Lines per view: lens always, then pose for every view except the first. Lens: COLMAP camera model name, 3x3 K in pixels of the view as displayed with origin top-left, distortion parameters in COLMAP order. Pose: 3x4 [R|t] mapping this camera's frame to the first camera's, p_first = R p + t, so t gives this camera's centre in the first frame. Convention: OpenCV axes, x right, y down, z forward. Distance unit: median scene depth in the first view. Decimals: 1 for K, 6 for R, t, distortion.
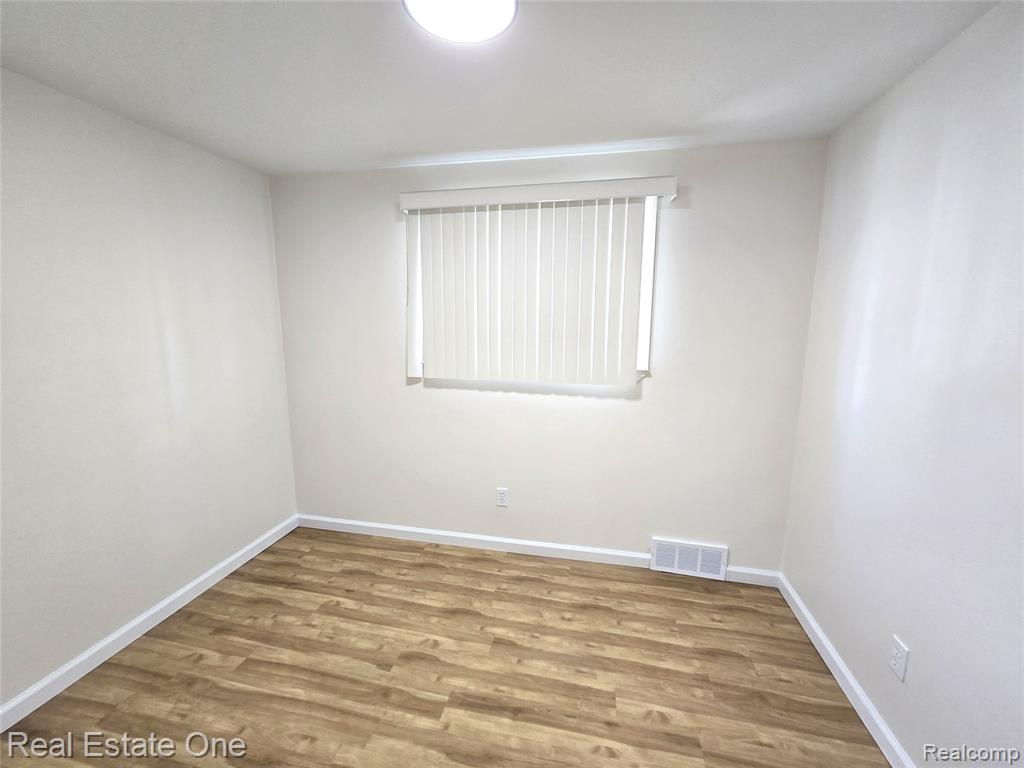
lens RADIAL K [[422.0, 0, 508.8], [0, 422.0, 383.2], [0, 0, 1]] dist [-0.006238, 0.002073]
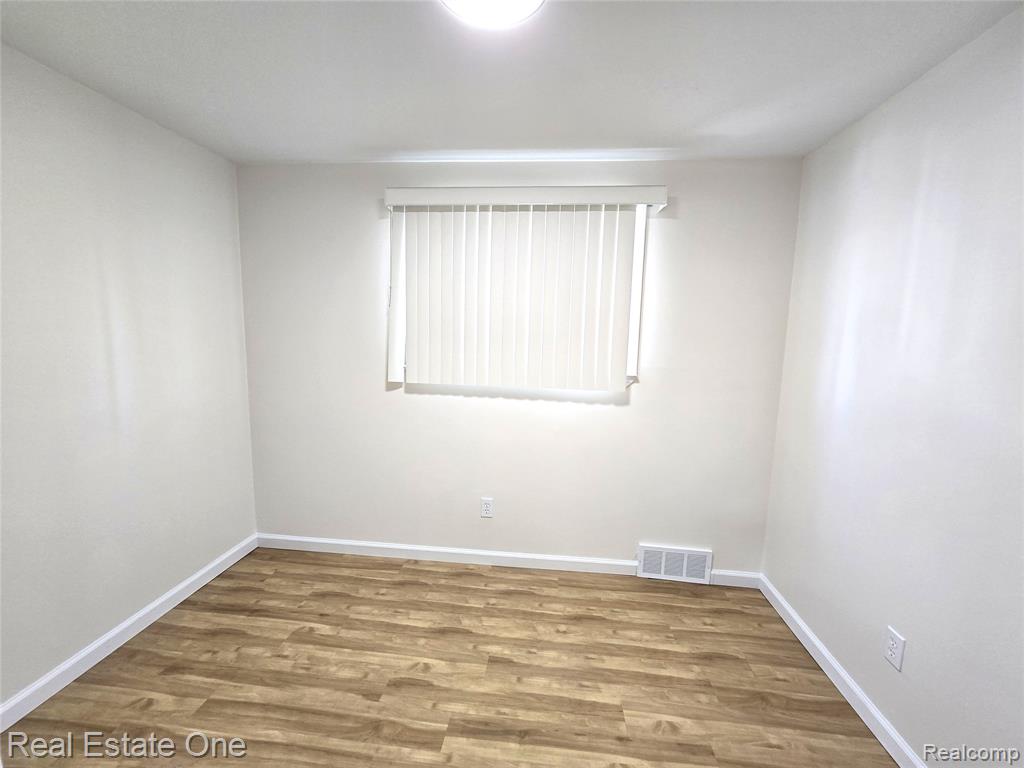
lens RADIAL K [[422.0, 0, 513.8], [0, 422.0, 384.2], [0, 0, 1]] dist [-0.006238, 0.002073]
pose [[0.993271, 0.006889, 0.115604, -0.088439], [-0.003168, 0.999472, -0.032337, 0.025937], [-0.115766, 0.031754, 0.992769, 0.039136]]
